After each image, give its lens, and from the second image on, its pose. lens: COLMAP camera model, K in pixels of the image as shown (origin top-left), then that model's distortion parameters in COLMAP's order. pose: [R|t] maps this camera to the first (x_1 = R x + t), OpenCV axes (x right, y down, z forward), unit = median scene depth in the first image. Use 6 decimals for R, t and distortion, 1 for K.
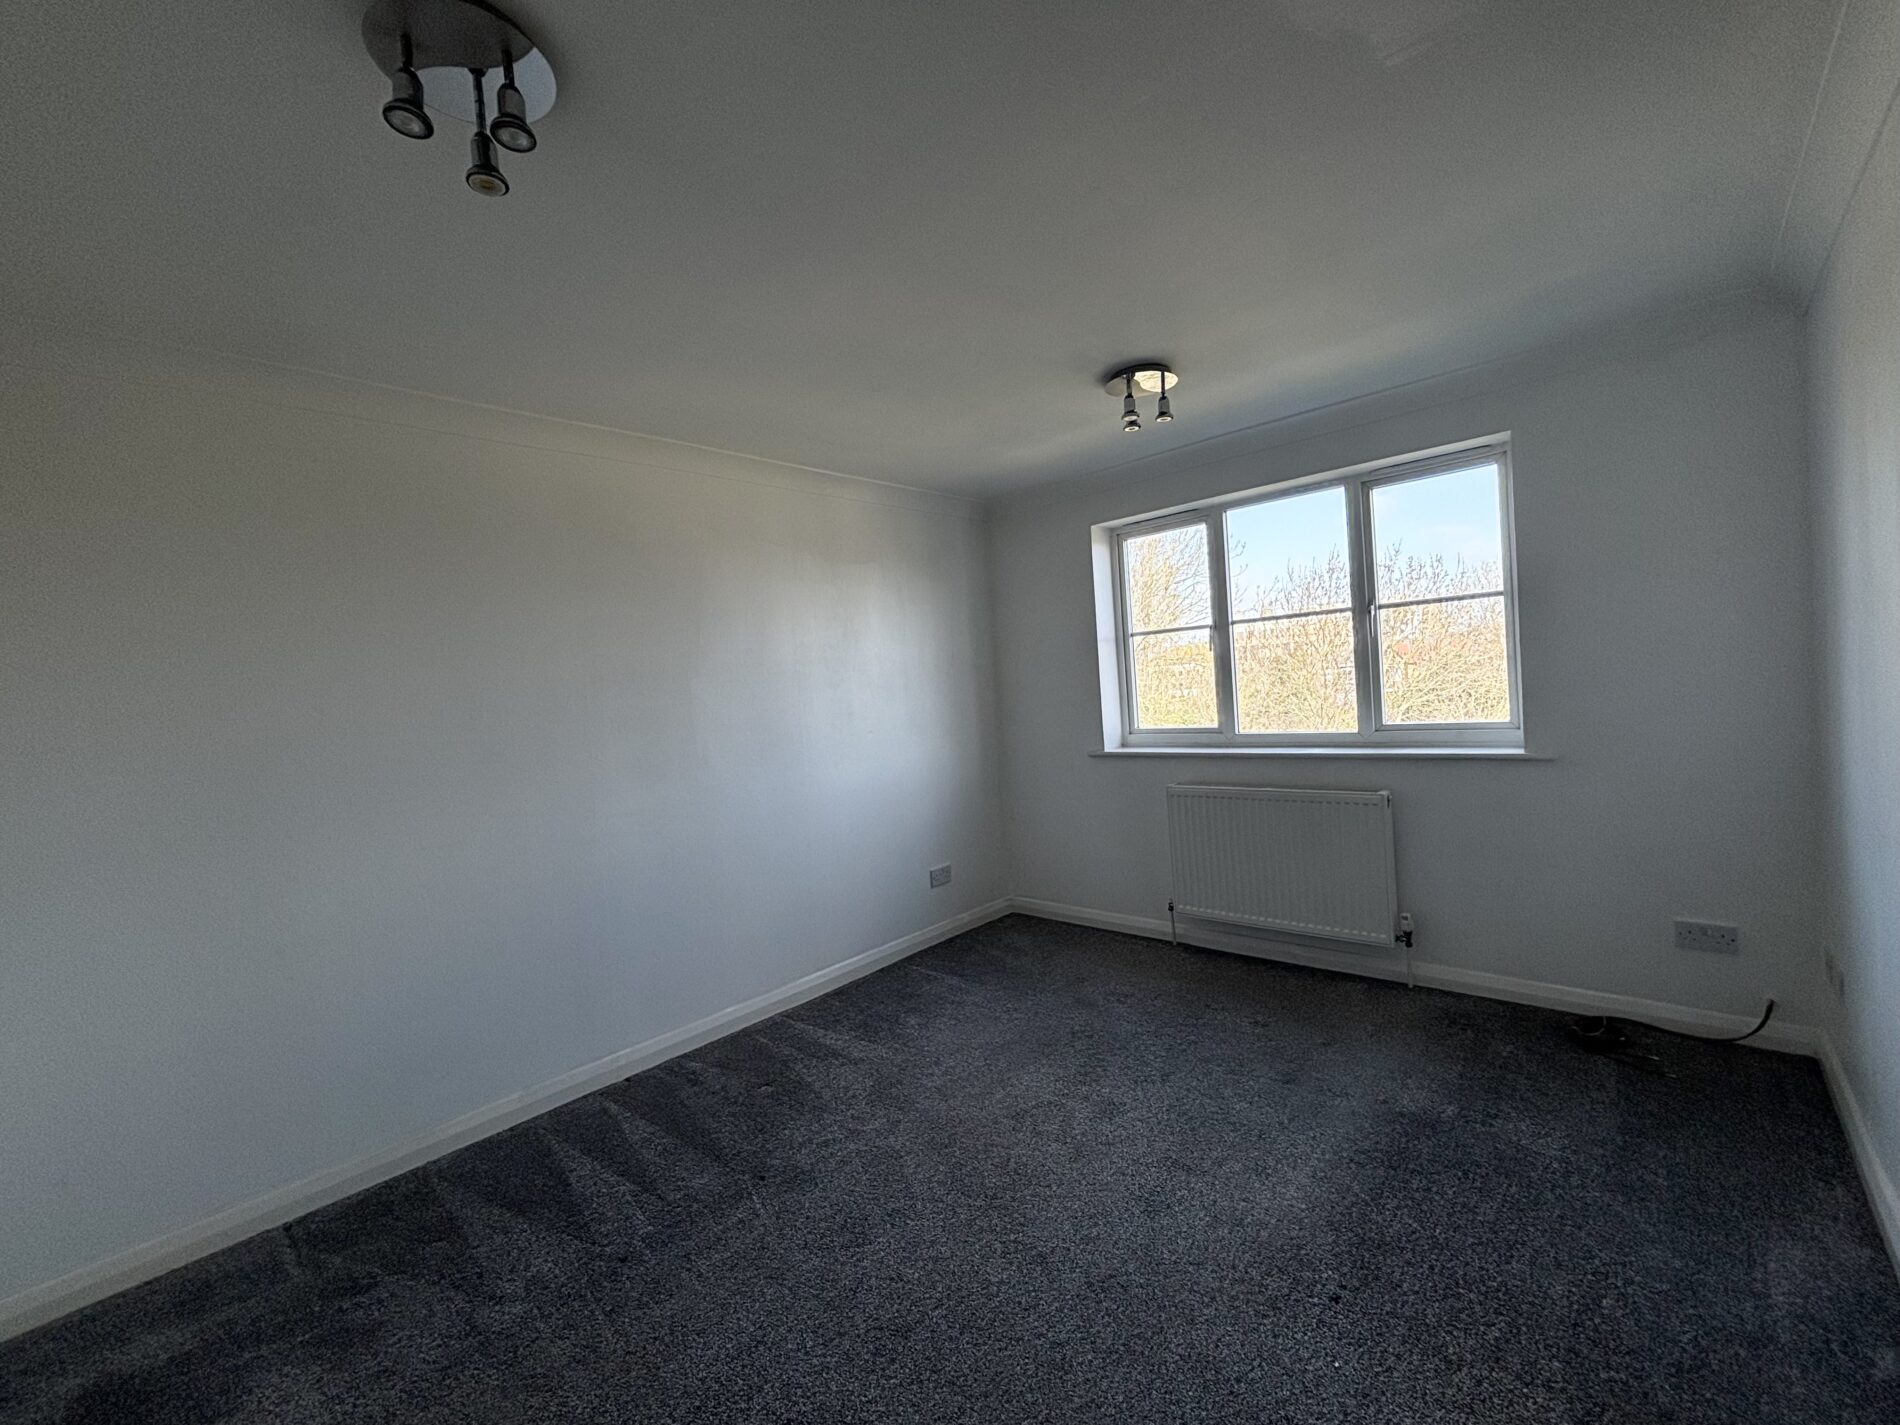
lens RADIAL K [[769.6, 0, 950.0], [0, 769.6, 709.2], [0, 0, 1]] dist [0.000209, 0.000697]
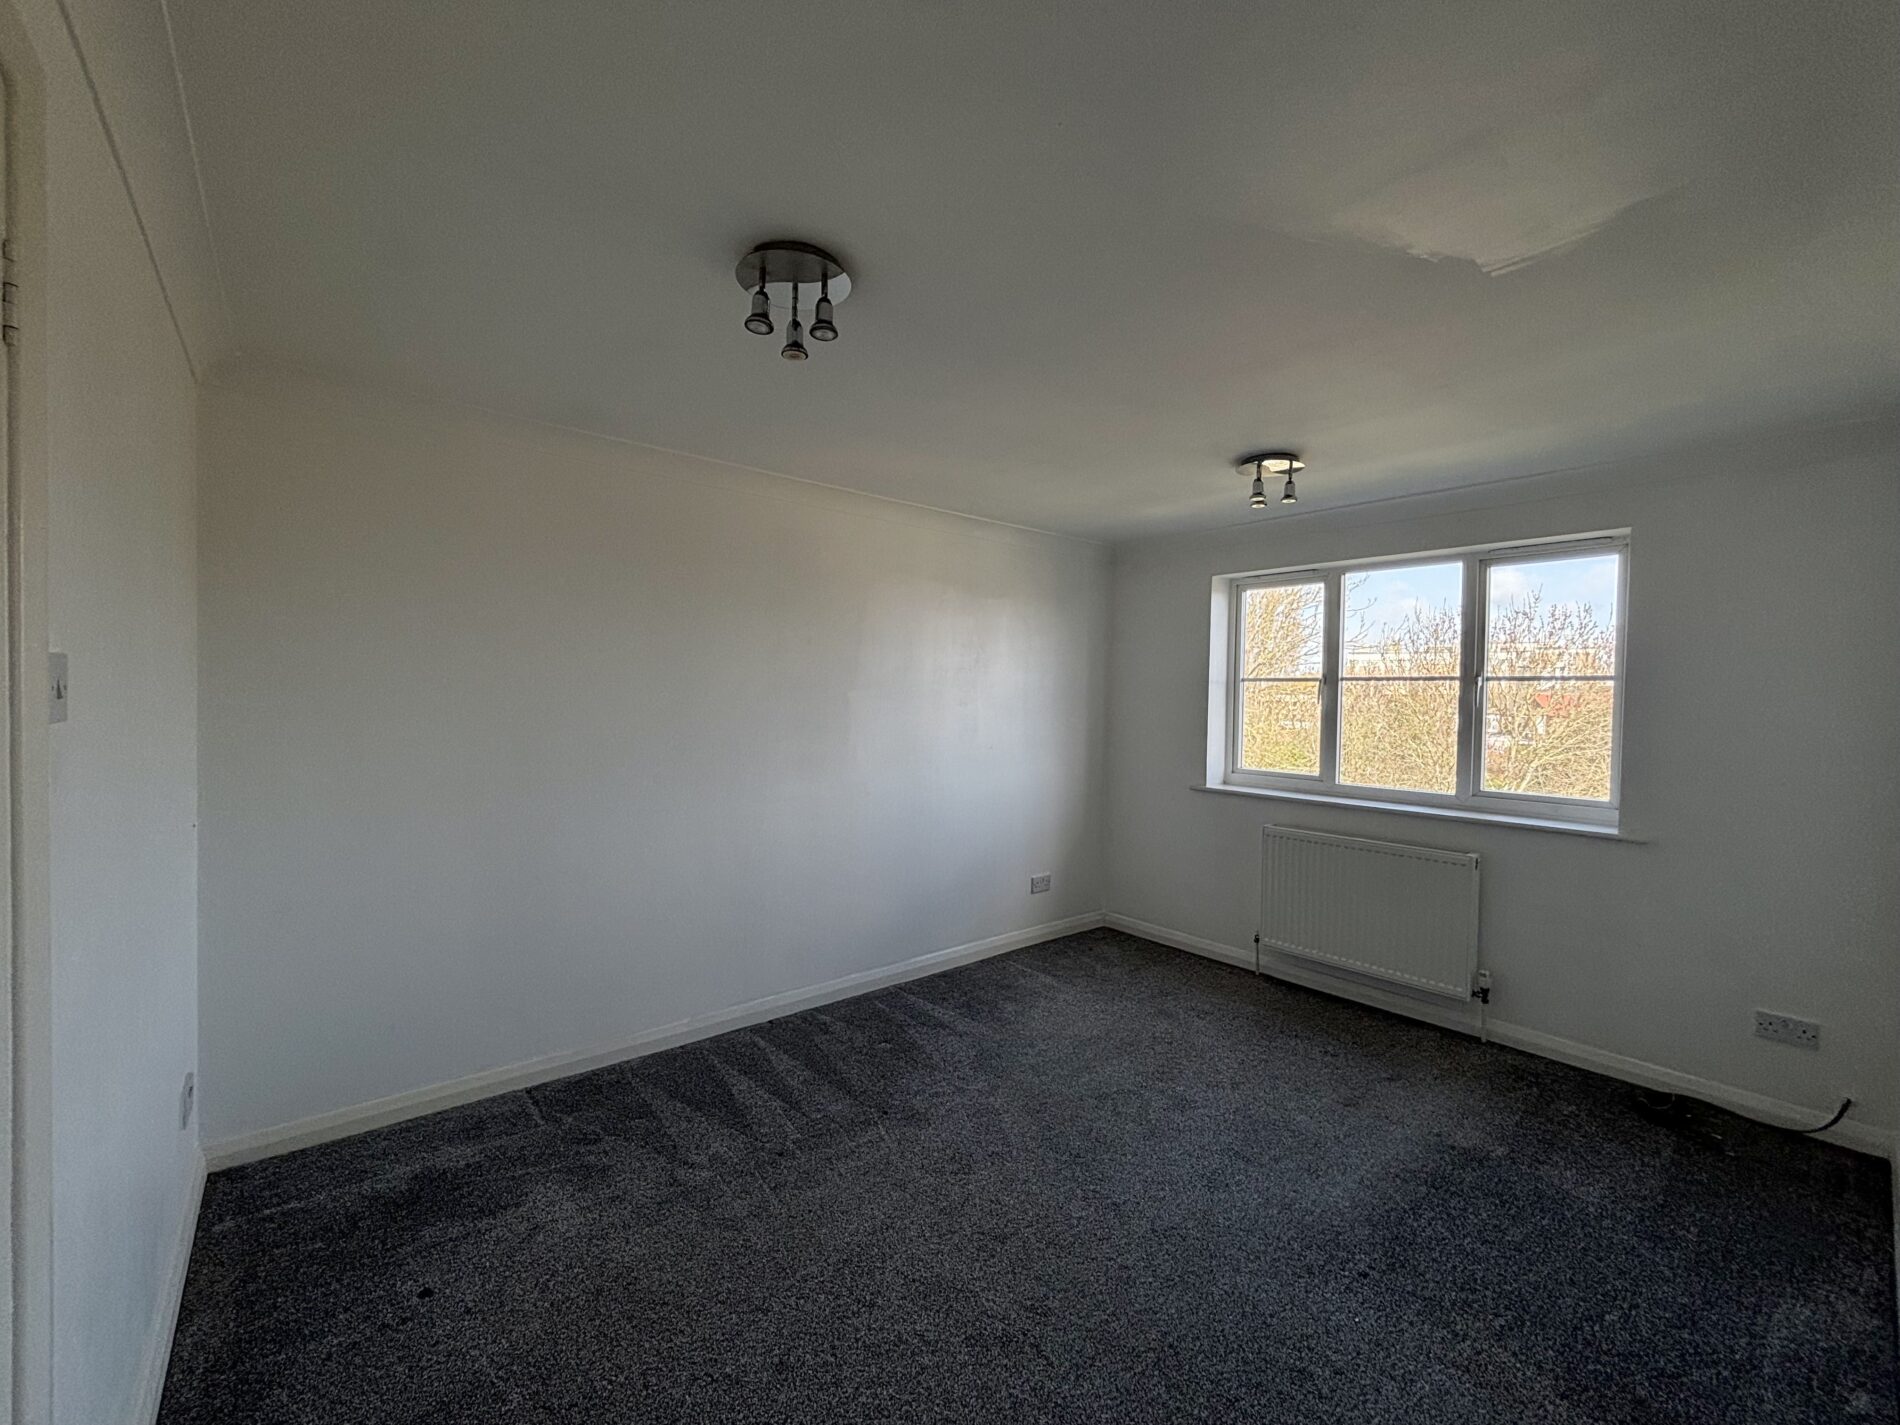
lens RADIAL K [[769.6, 0, 953.2], [0, 769.6, 709.2], [0, 0, 1]] dist [0.000209, 0.000697]
pose [[0.988048, 0.091471, -0.124074, -0.040328], [-0.092371, 0.995723, -0.001512, -0.031033], [0.123405, 0.012955, 0.992272, -0.182176]]
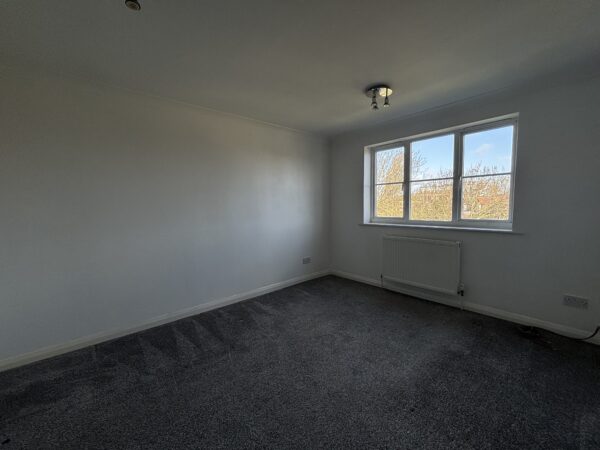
lens RADIAL K [[243.0, 0, 300.1], [0, 243.0, 224.0], [0, 0, 1]] dist [0.000209, 0.000697]
pose [[0.992807, 0.061606, -0.102662, 0.088663], [-0.055935, 0.996793, 0.057234, 0.027593], [0.105859, -0.051080, 0.993068, 0.057124]]
